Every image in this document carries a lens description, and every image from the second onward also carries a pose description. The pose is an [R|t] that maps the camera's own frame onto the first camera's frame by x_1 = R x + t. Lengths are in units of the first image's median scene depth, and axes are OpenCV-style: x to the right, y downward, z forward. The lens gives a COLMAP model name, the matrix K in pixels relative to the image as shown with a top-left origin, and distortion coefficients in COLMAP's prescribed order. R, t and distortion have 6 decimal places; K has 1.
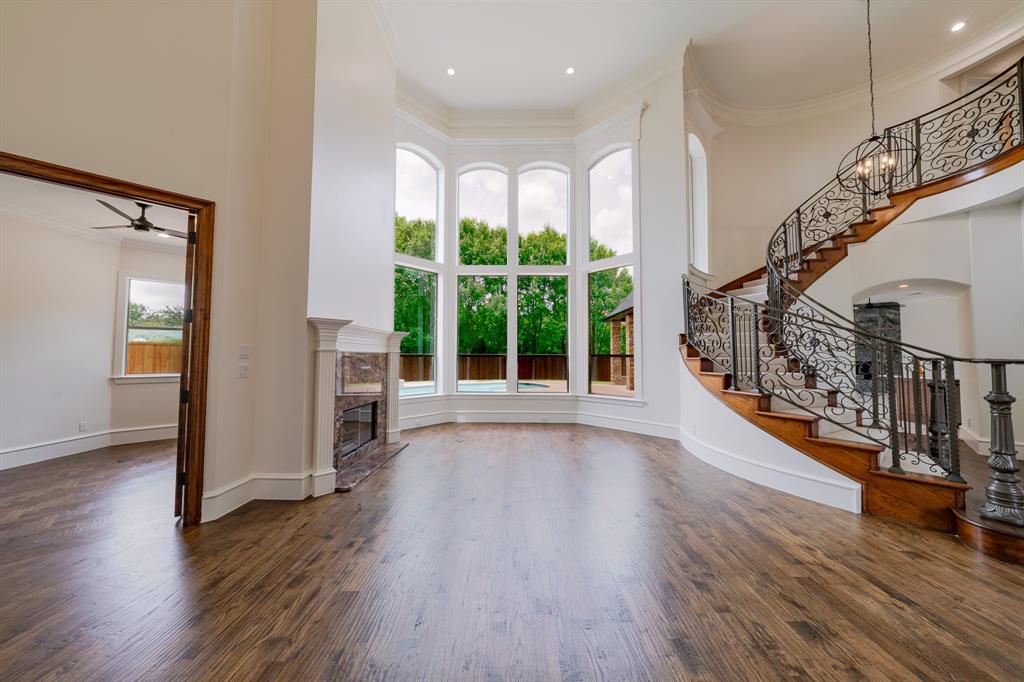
lens RADIAL K [[348.9, 0, 512.0], [0, 348.9, 341.0], [0, 0, 1]] dist [-0.009630, 0.002346]
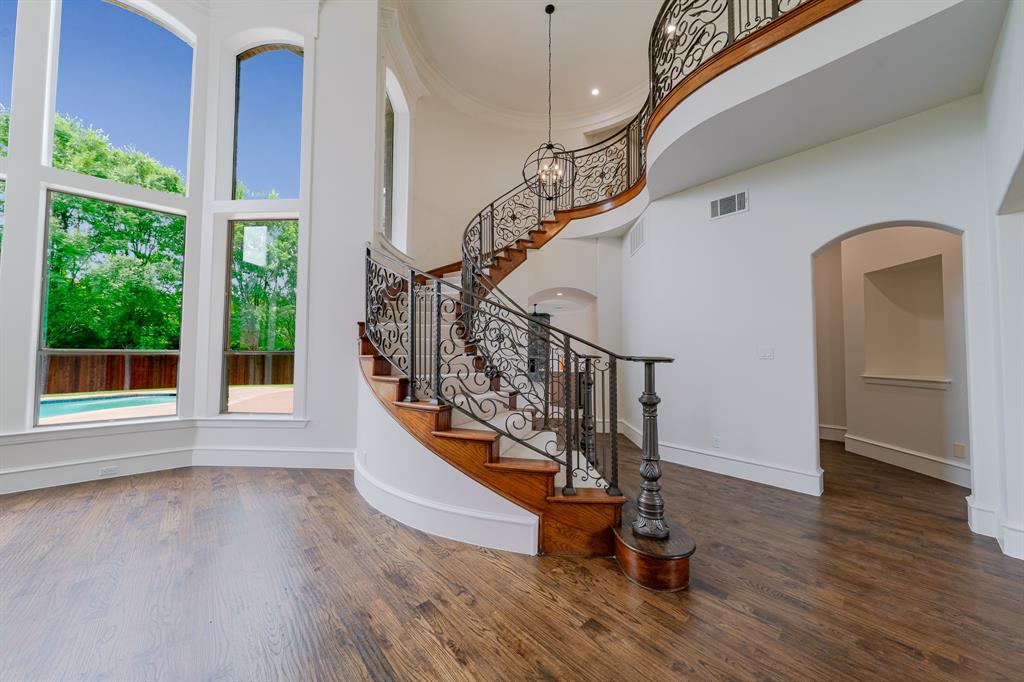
lens RADIAL K [[348.9, 0, 512.0], [0, 348.9, 341.0], [0, 0, 1]] dist [-0.009630, 0.002346]
pose [[0.732650, 0.026849, 0.680076, 0.285113], [-0.031794, 0.999481, -0.005207, 0.014971], [-0.679863, -0.017808, 0.733123, 0.320688]]
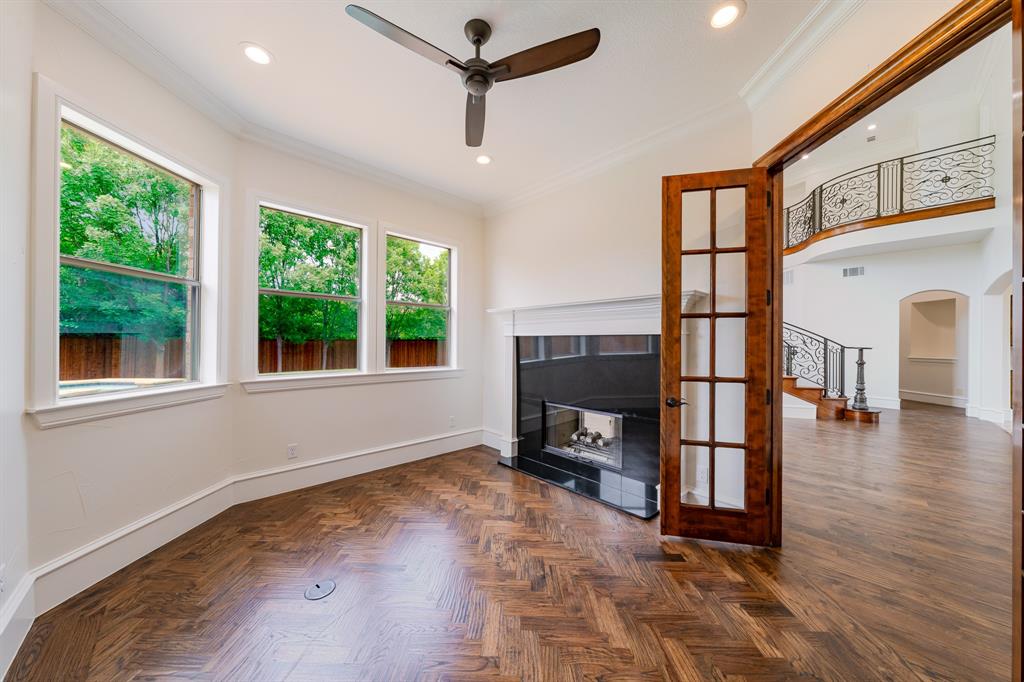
lens RADIAL K [[348.9, 0, 512.0], [0, 348.9, 341.0], [0, 0, 1]] dist [-0.009630, 0.002346]
pose [[0.712416, 0.003084, 0.701751, -1.272612], [-0.036165, 0.998823, 0.032325, 0.008908], [-0.700825, -0.048407, 0.711689, 0.554350]]
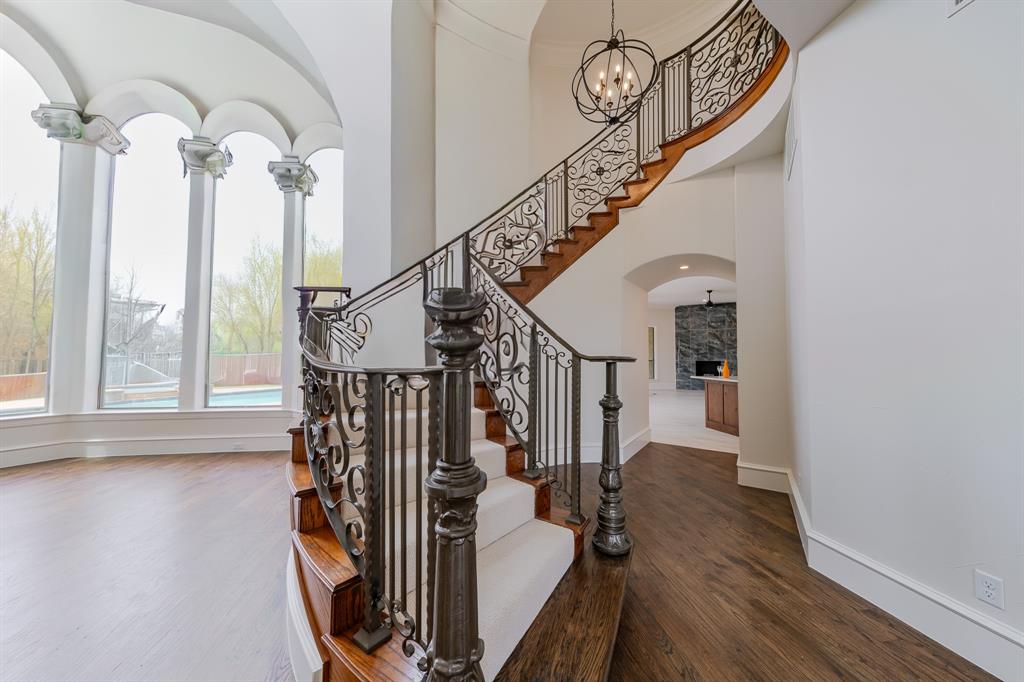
lens RADIAL K [[348.9, 0, 512.0], [0, 348.9, 341.0], [0, 0, 1]] dist [-0.009630, 0.002346]
pose [[0.982375, 0.010477, 0.186629, 0.790941], [-0.010796, 0.999941, 0.000690, 0.020183], [-0.186610, -0.002693, 0.982430, 0.379280]]
